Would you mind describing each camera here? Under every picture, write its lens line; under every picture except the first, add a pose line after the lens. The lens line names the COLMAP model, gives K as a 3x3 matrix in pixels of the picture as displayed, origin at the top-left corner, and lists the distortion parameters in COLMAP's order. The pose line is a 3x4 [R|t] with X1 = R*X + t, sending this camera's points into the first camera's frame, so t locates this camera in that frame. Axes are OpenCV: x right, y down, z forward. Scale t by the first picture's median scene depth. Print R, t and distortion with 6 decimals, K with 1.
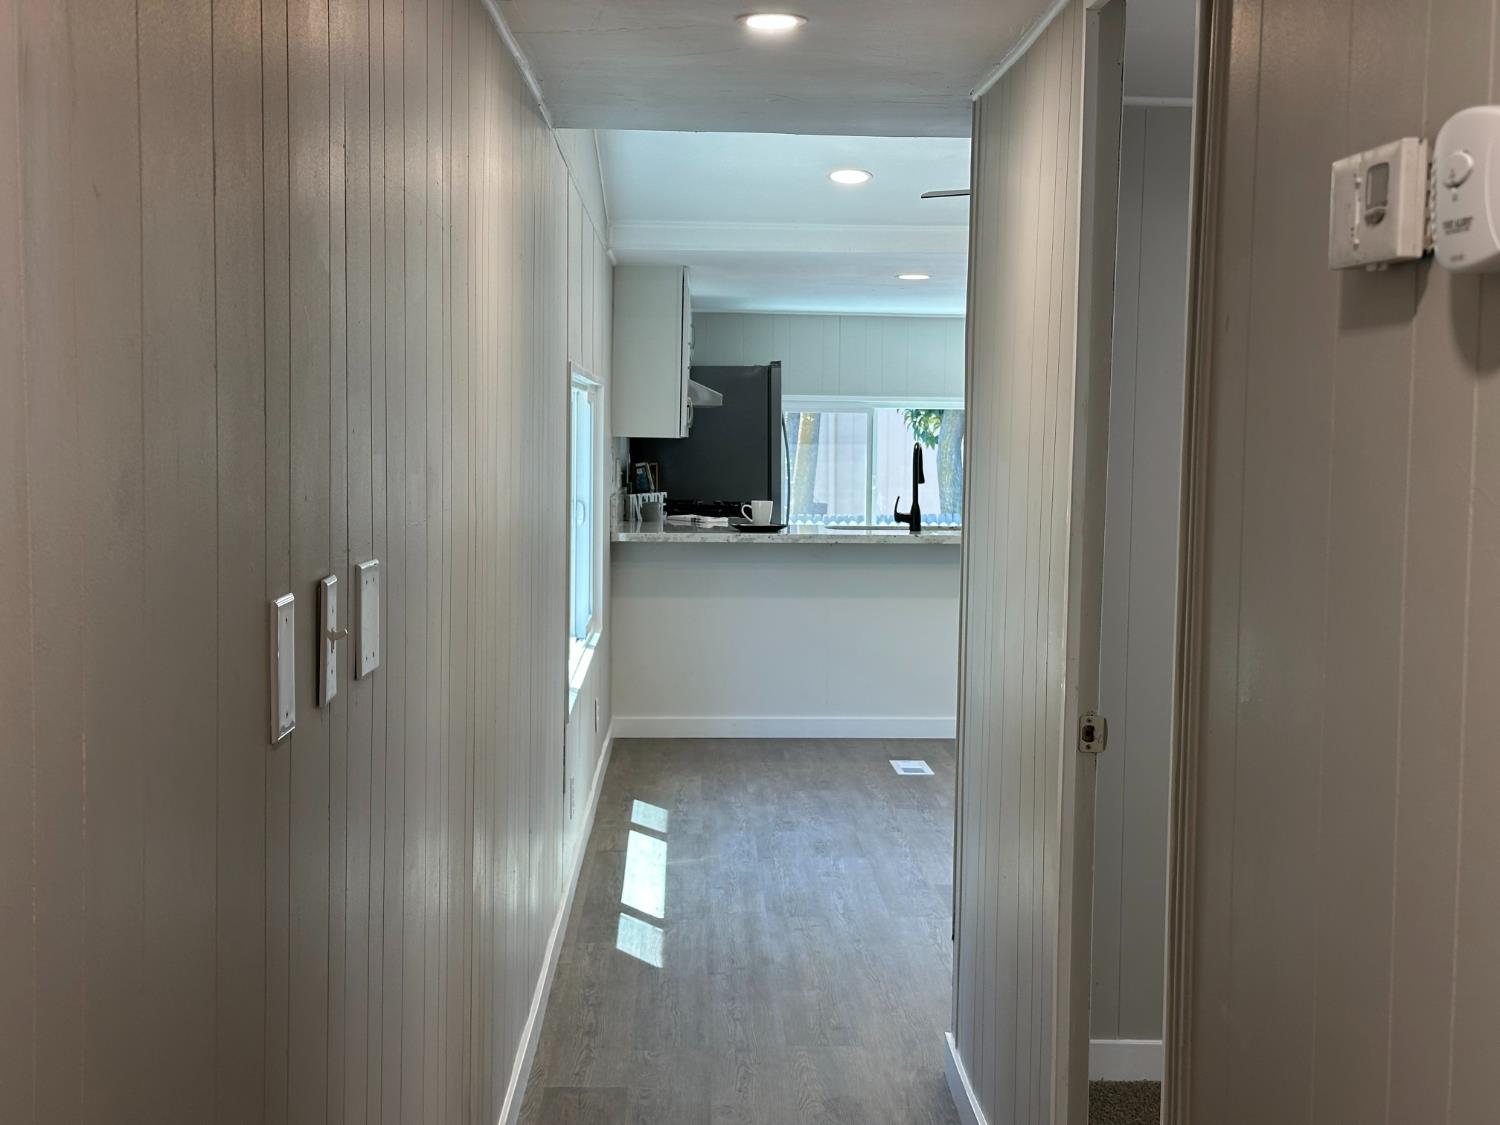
lens RADIAL K [[2100.9, 0, 769.4], [0, 2100.9, 603.0], [0, 0, 1]] dist [0.091393, -0.053455]
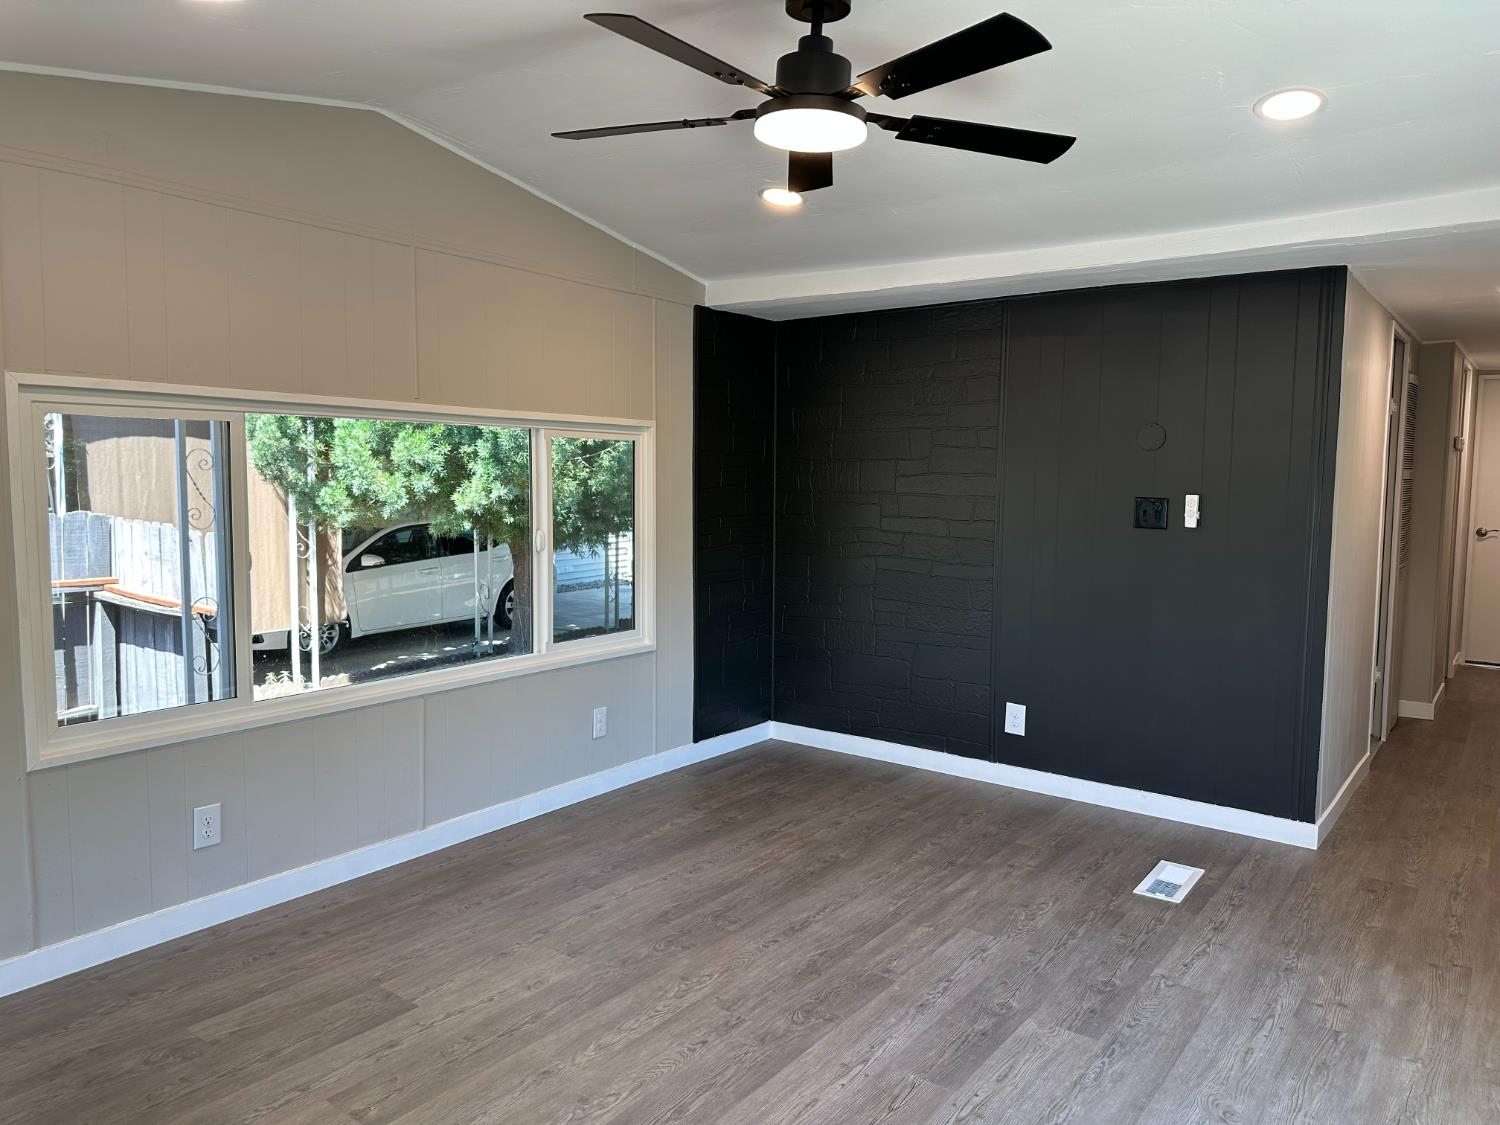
lens RADIAL K [[1039.0, 0, 762.2], [0, 1039.0, 564.6], [0, 0, 1]] dist [0.087397, -0.116822]
pose [[-0.774193, -0.084466, 0.627288, -0.040470], [0.034408, 0.983974, 0.174960, -0.082347], [-0.632013, 0.157036, -0.758880, 0.934516]]
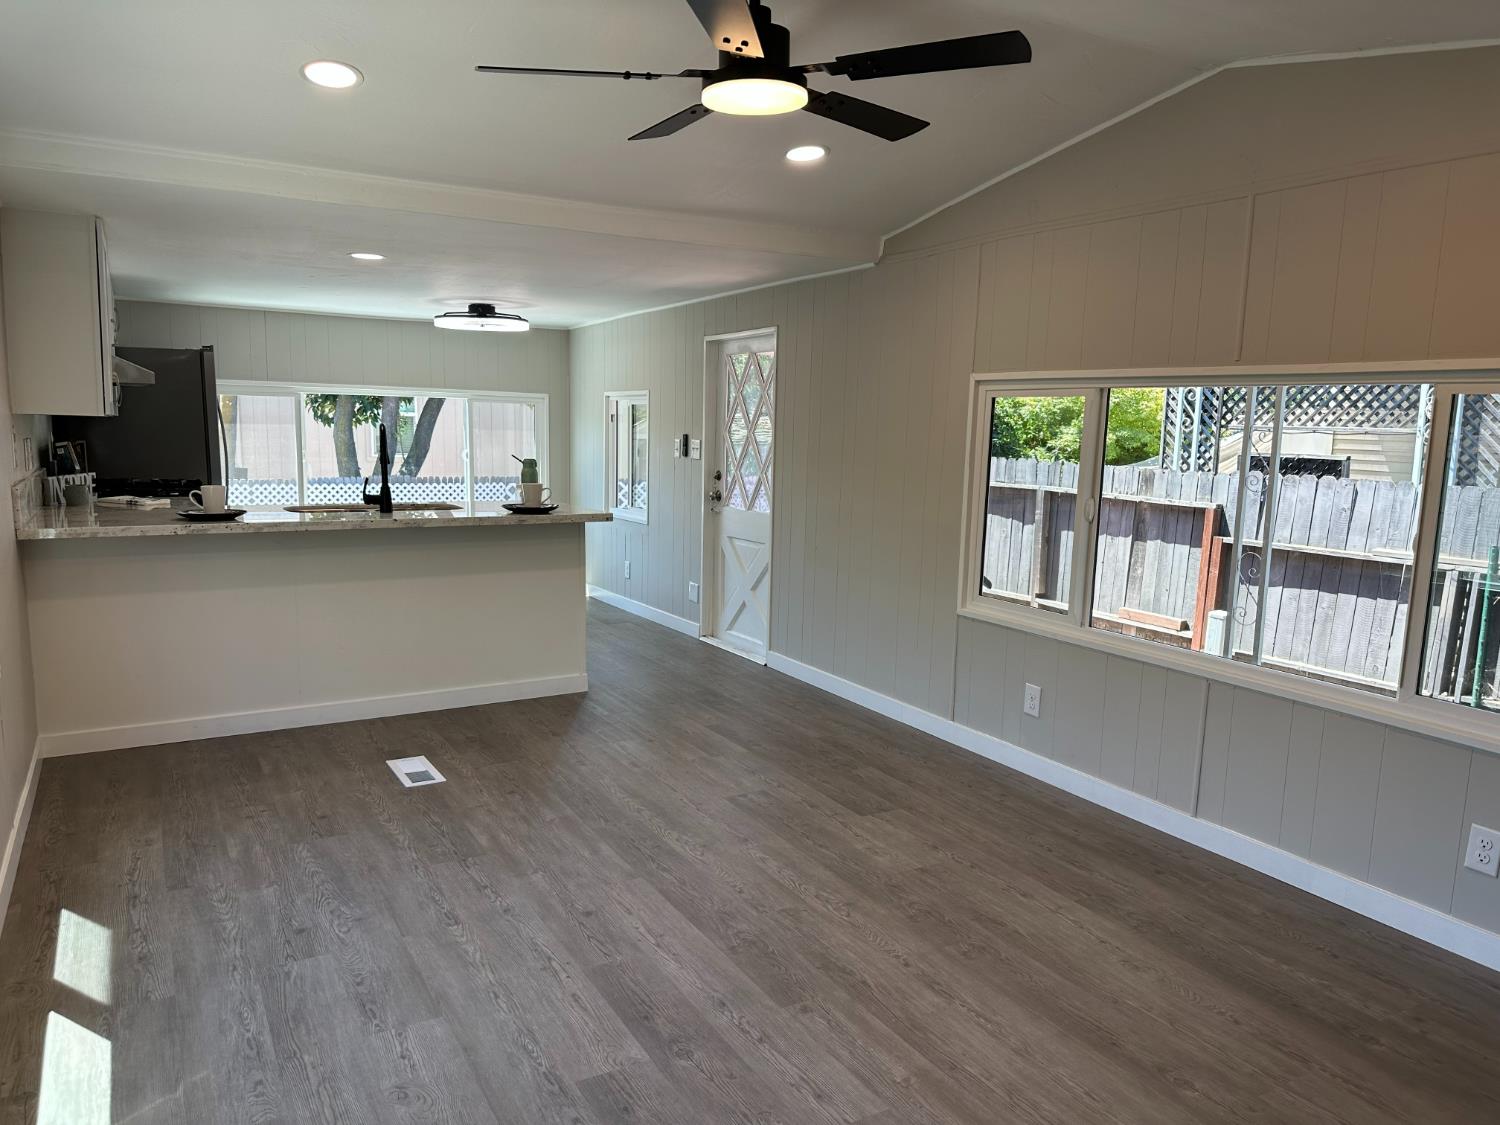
lens RADIAL K [[1053.9, 0, 742.7], [0, 1053.9, 579.9], [0, 0, 1]] dist [0.084821, -0.099456]
pose [[0.886922, -0.059358, 0.458090, -0.014985], [0.026680, 0.996636, 0.077485, -0.037454], [-0.461149, -0.056501, 0.885522, 0.465563]]
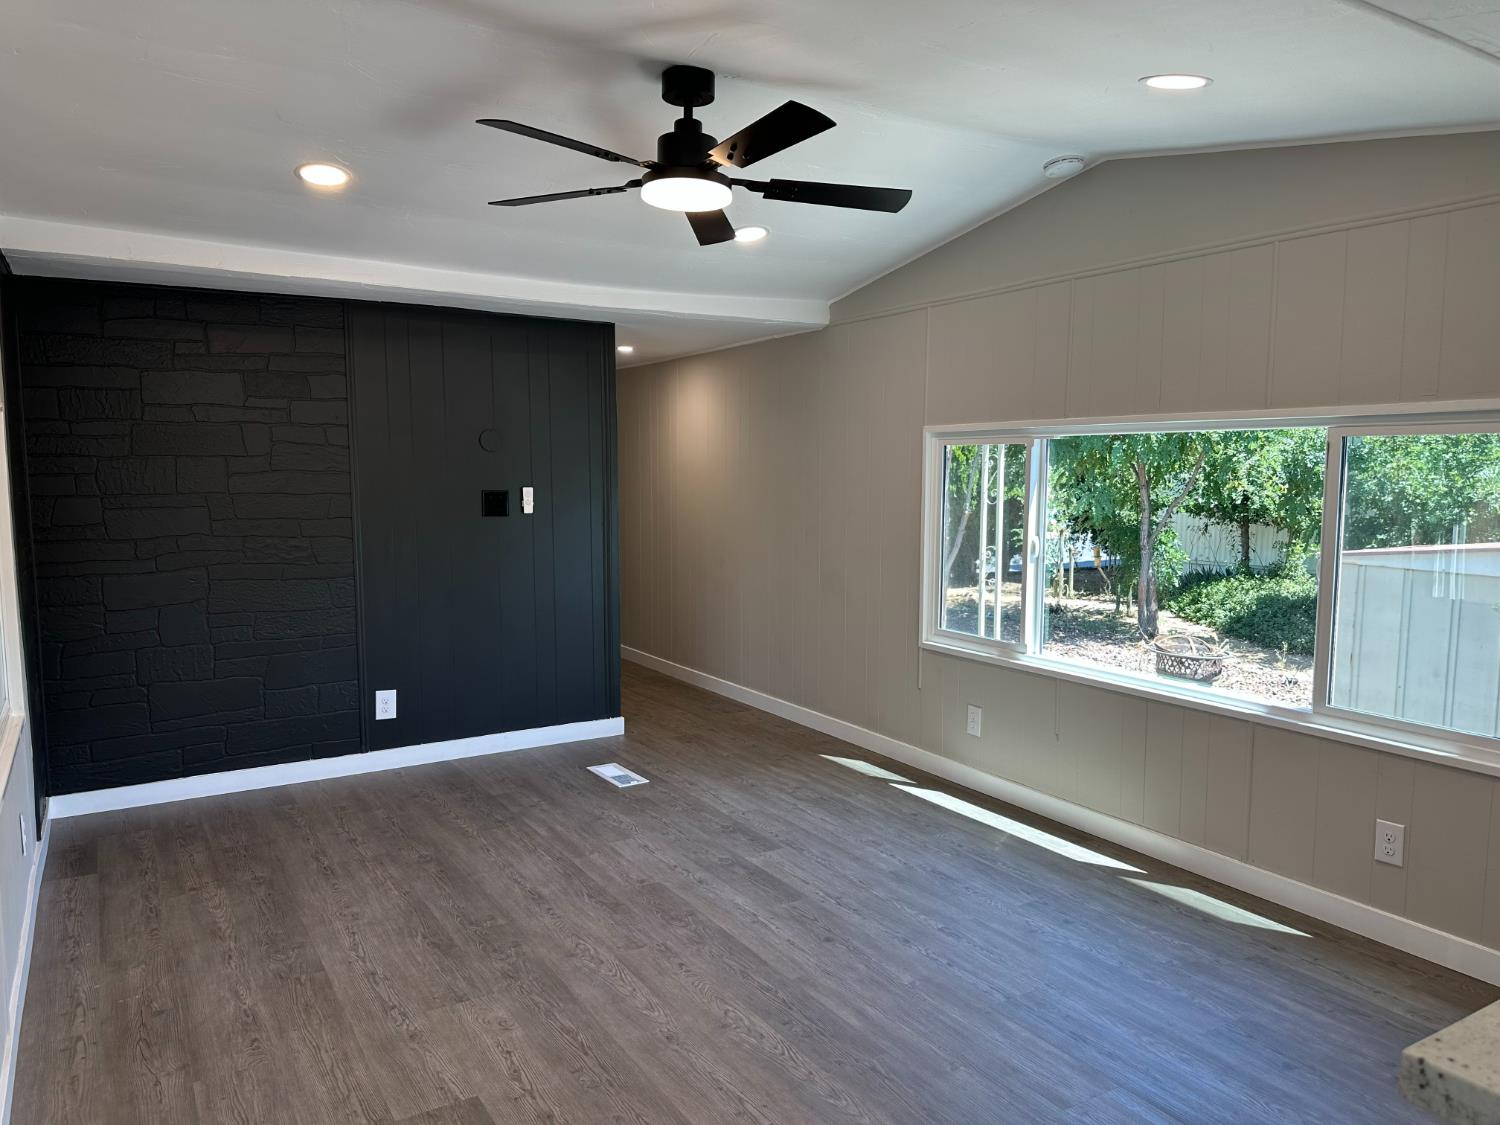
lens RADIAL K [[1039.6, 0, 710.3], [0, 1039.6, 569.7], [0, 0, 1]] dist [0.155614, -0.219349]
pose [[-0.890365, 0.030753, -0.454208, 0.263908], [-0.051934, 0.984341, 0.168452, -0.082996], [0.452275, 0.173572, -0.874825, 1.016258]]
